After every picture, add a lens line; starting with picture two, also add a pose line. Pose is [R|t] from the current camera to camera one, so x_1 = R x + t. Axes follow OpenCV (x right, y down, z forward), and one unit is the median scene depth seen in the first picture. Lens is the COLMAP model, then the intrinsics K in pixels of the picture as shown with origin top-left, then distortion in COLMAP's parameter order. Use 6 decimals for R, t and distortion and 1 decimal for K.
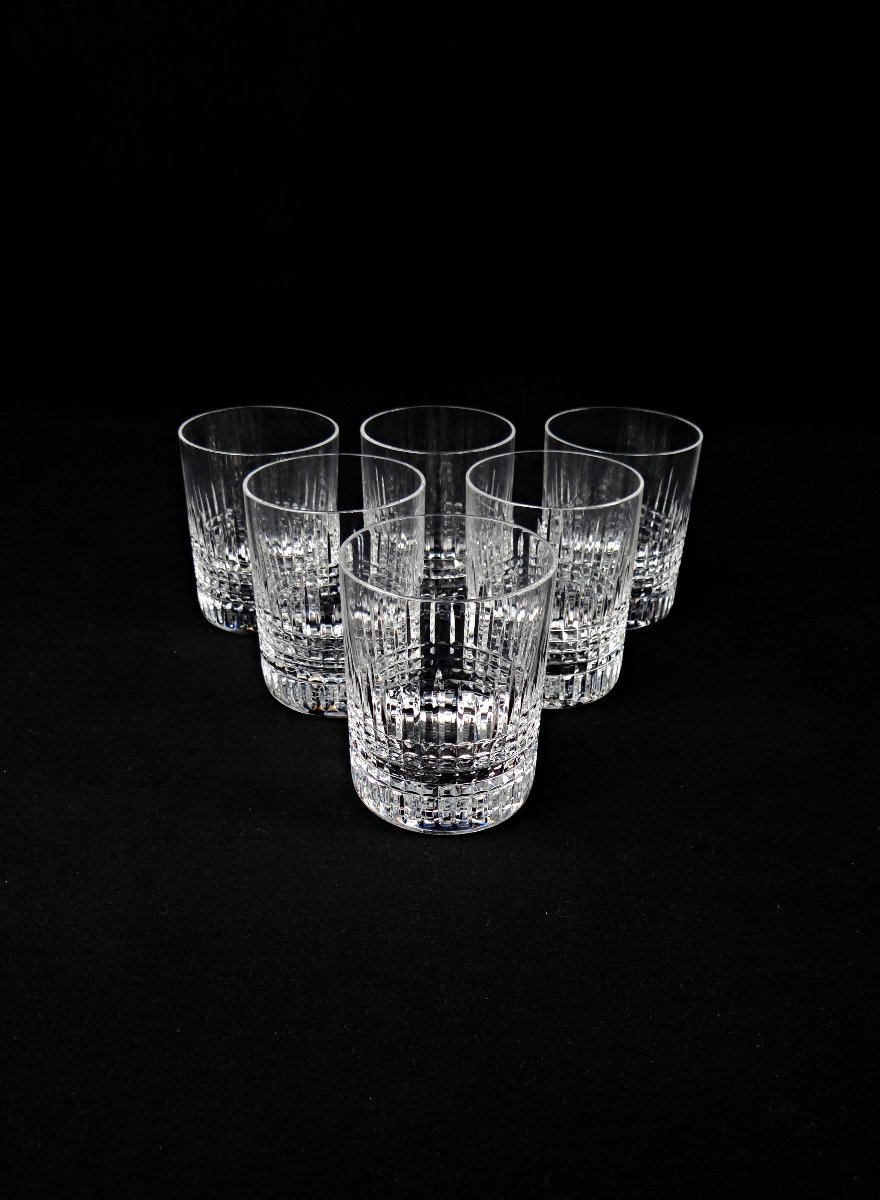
lens RADIAL K [[1015.1, 0, 406.7], [0, 1015.1, 599.0], [0, 0, 1]] dist [0.009587, -0.010641]
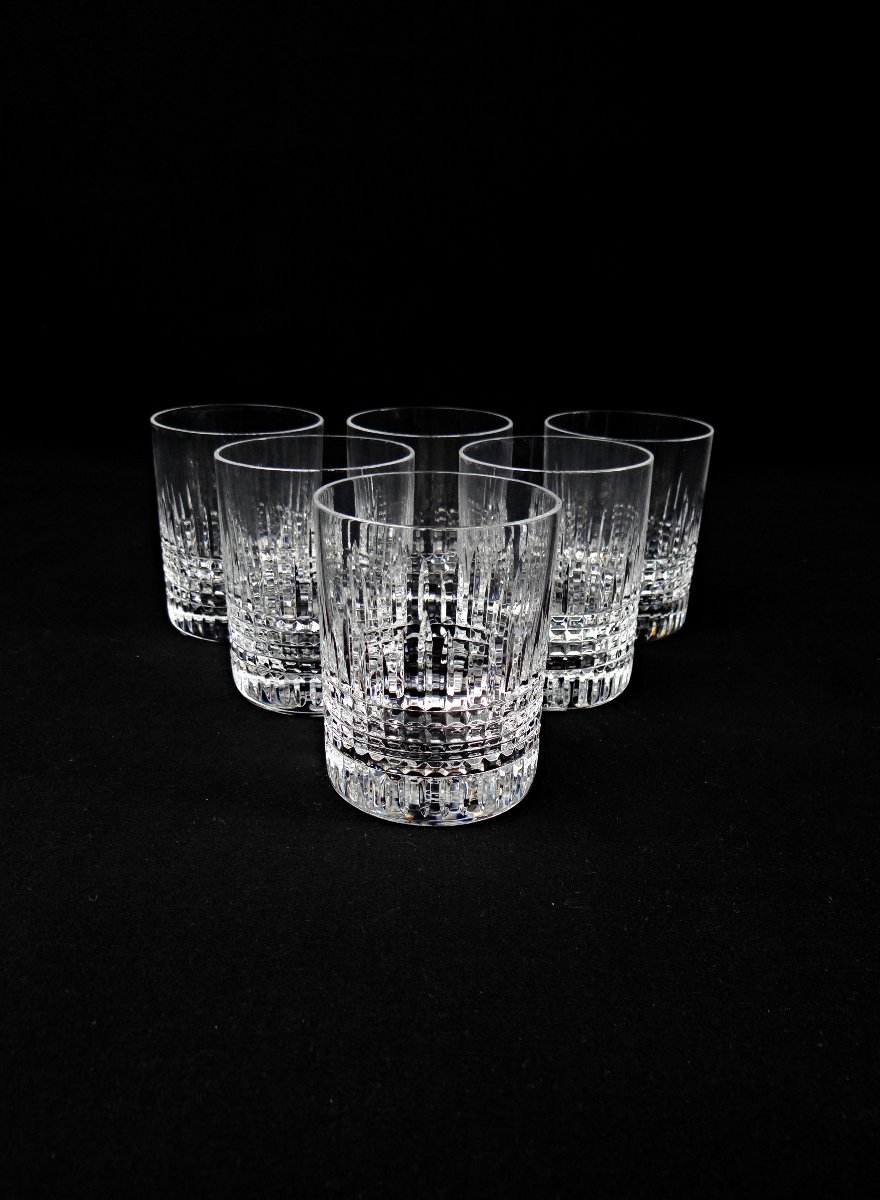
lens RADIAL K [[1015.1, 0, 406.7], [0, 1015.1, 599.0], [0, 0, 1]] dist [0.009587, -0.010641]
pose [[0.999968, 0.007839, 0.001573, 0.010073], [-0.007609, 0.993475, -0.113792, 0.107772], [-0.002455, 0.113776, 0.993503, 0.099024]]
